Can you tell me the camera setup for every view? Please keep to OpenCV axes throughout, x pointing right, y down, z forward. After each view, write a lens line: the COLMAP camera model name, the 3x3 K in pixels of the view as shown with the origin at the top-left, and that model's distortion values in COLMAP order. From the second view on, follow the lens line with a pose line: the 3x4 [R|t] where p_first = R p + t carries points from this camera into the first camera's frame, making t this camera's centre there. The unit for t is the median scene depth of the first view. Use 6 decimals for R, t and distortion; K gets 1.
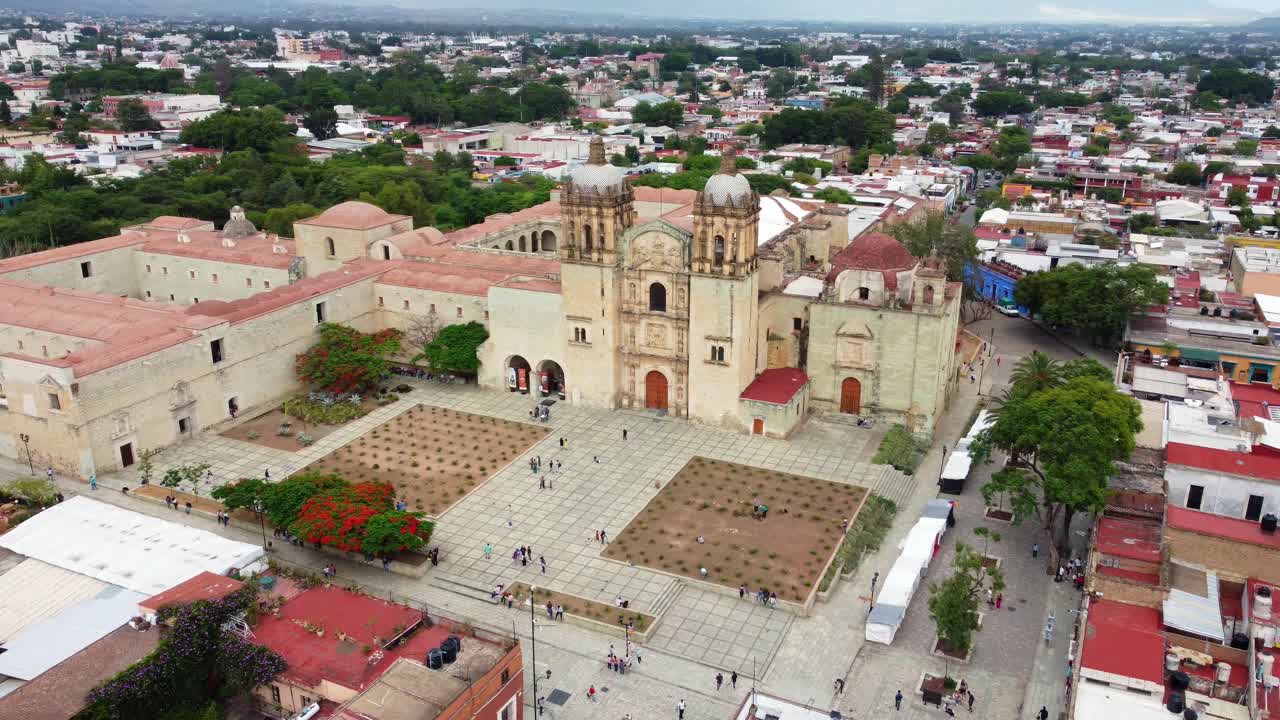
lens RADIAL K [[1032.0, 0, 640.2], [0, 1032.0, 361.5], [0, 0, 1]] dist [-0.011823, -0.002132]
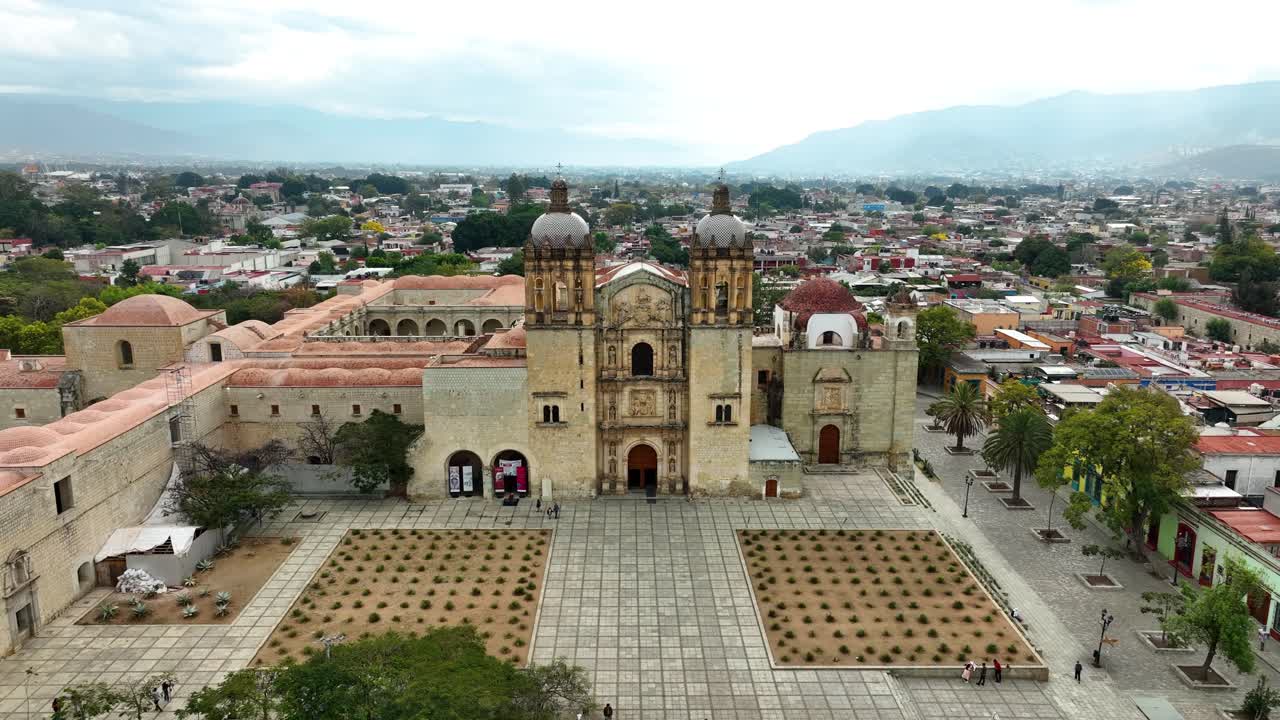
lens RADIAL K [[913.8, 0, 638.8], [0, 913.8, 358.4], [0, 0, 1]] dist [-0.001880, 0.003504]
pose [[0.897605, -0.086165, 0.432298, -0.321519], [0.136237, 0.986922, -0.086164, 0.003553], [-0.419220, 0.136237, 0.897605, 0.302493]]
